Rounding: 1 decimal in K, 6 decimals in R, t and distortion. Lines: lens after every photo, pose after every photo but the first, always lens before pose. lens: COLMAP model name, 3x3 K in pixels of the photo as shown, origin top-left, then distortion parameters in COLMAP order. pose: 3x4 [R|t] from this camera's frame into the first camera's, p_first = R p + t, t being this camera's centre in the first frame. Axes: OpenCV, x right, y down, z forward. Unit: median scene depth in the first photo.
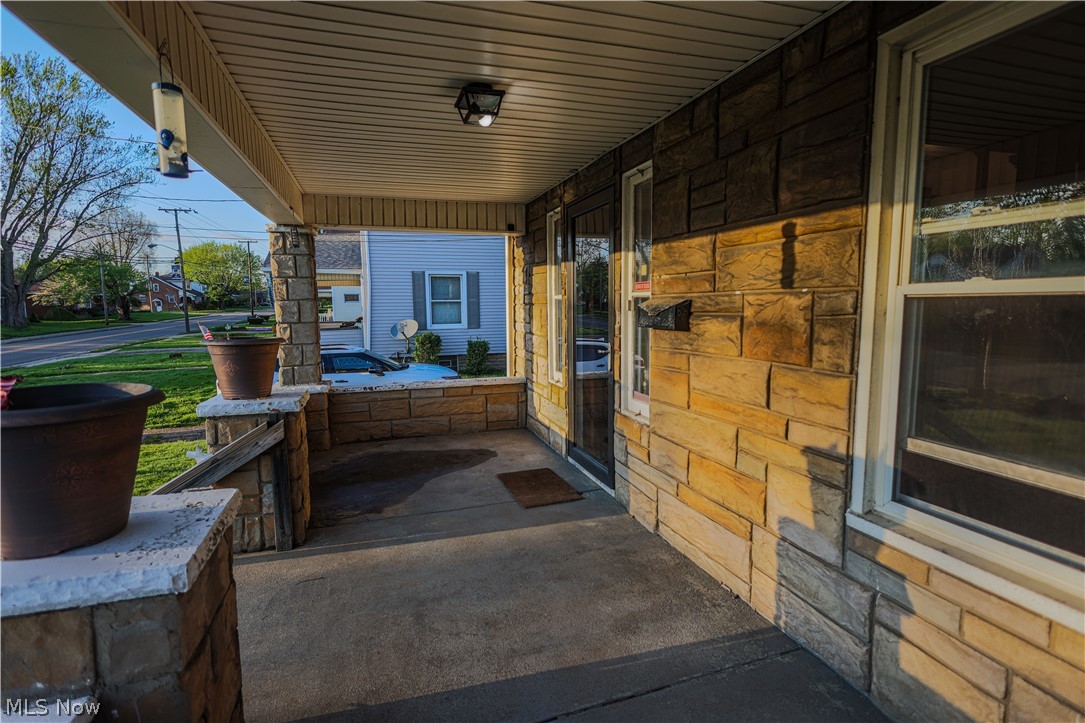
lens RADIAL K [[530.1, 0, 542.5], [0, 530.1, 361.5], [0, 0, 1]] dist [0.003261, 0.000482]
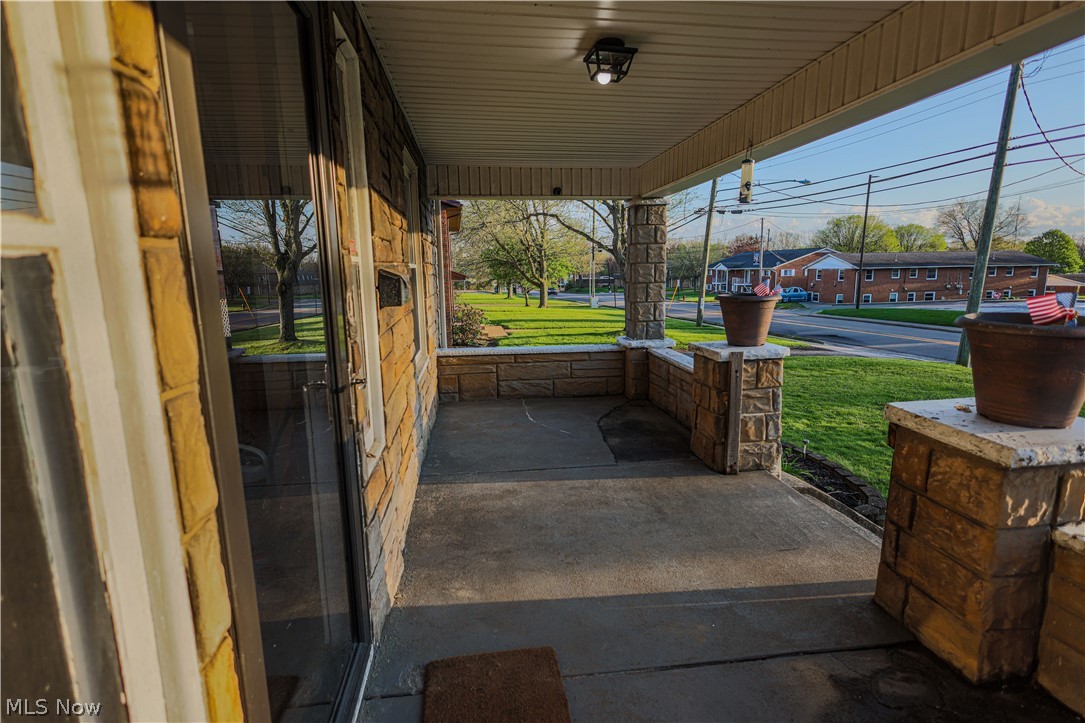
lens RADIAL K [[530.1, 0, 542.5], [0, 530.1, 361.5], [0, 0, 1]] dist [0.003261, 0.000482]
pose [[-0.982770, -0.008675, 0.184628, -0.165680], [0.043951, 0.959278, 0.279024, -0.213641], [-0.179530, 0.282331, -0.942368, 1.912582]]
